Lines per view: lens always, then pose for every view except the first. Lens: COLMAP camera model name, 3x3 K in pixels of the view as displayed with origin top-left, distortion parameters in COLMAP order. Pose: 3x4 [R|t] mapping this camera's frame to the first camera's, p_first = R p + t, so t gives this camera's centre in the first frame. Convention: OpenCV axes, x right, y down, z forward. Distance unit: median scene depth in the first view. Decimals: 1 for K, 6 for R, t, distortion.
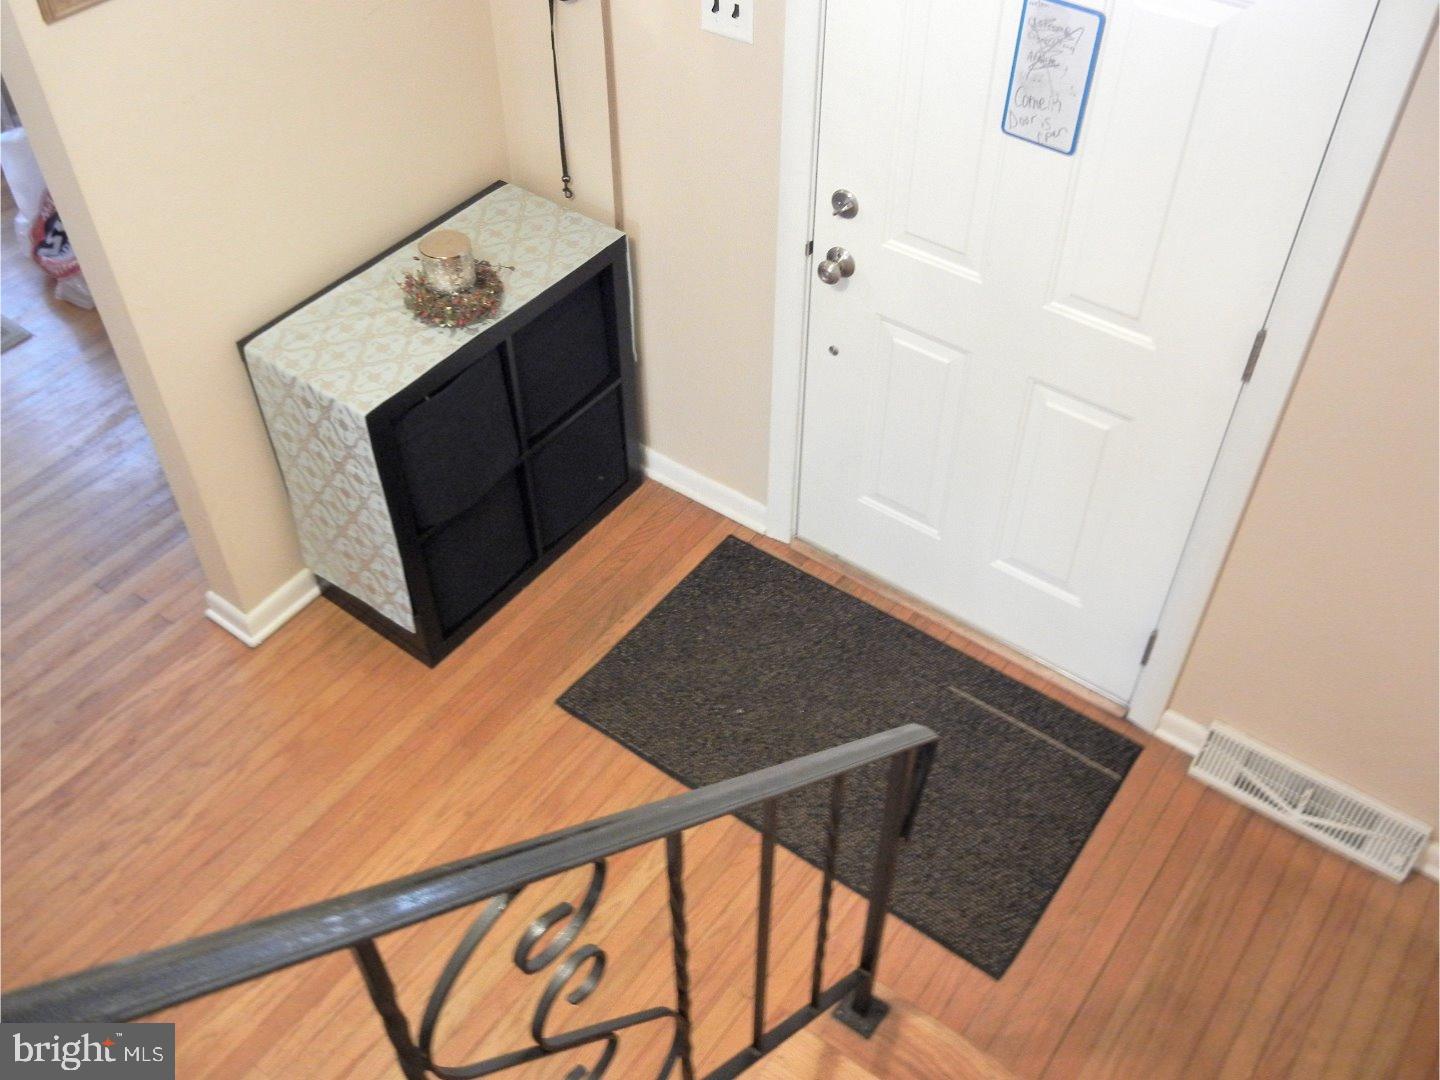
lens RADIAL K [[1308.2, 0, 721.0], [0, 1308.2, 539.4], [0, 0, 1]] dist [-0.009892, 0.000000]
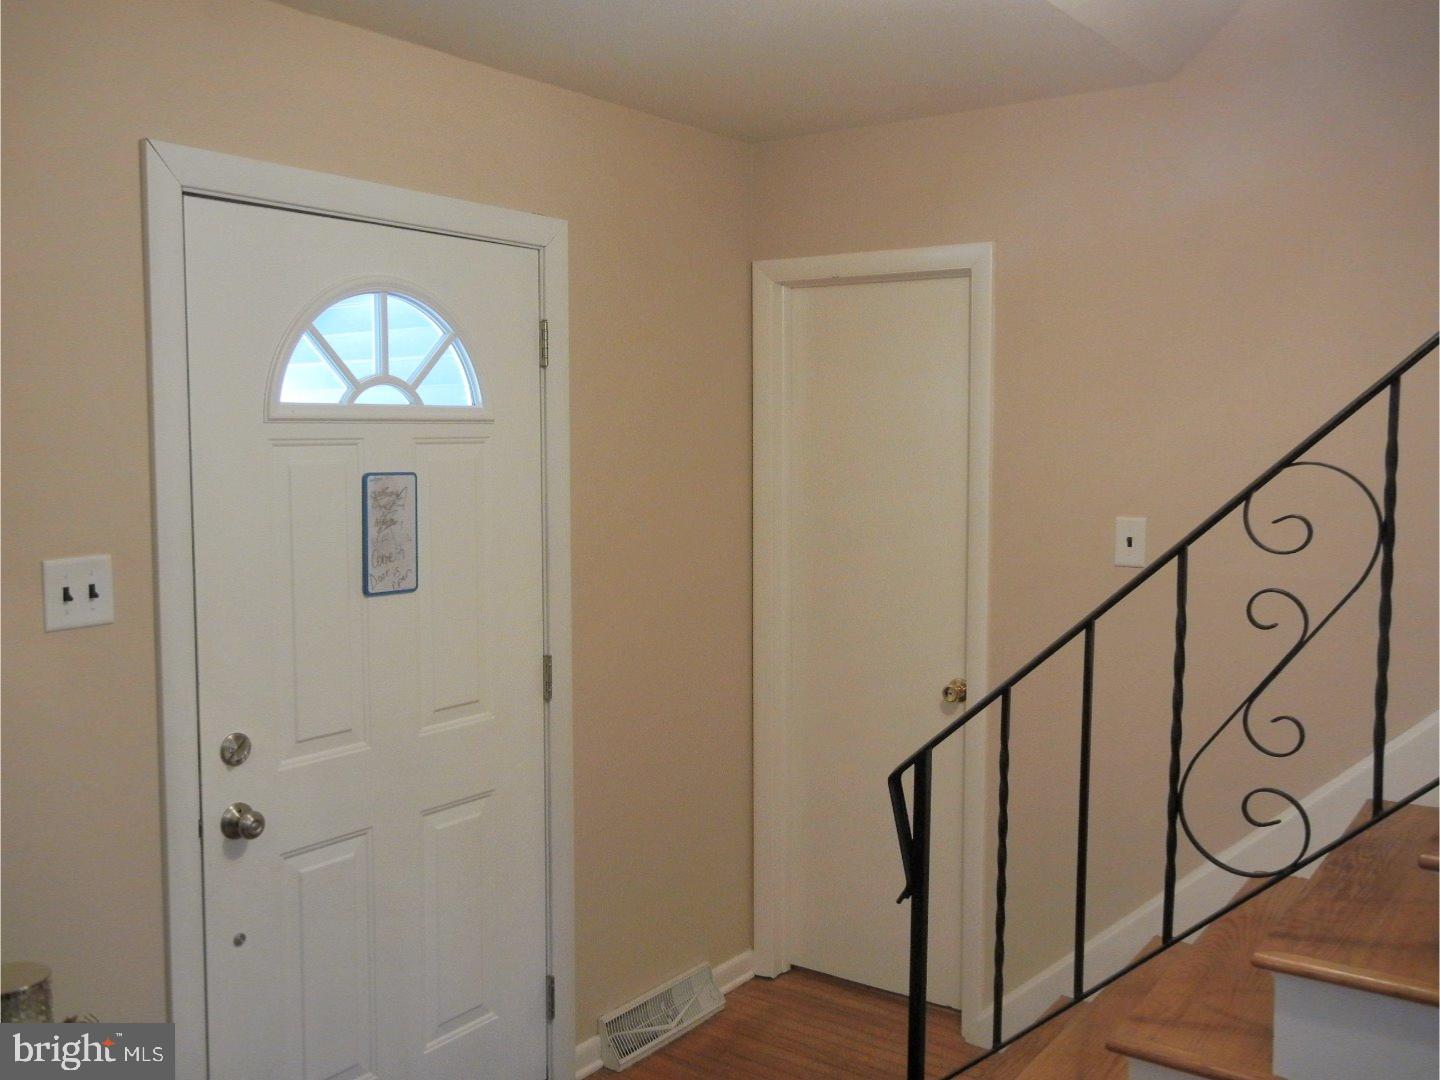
lens RADIAL K [[1308.2, 0, 721.9], [0, 1308.2, 541.7], [0, 0, 1]] dist [-0.009892, 0.000000]
pose [[0.003796, -0.096903, 0.995287, -0.946069], [0.712724, 0.698400, 0.065279, -0.200090], [-0.701434, 0.709117, 0.071716, 0.673702]]
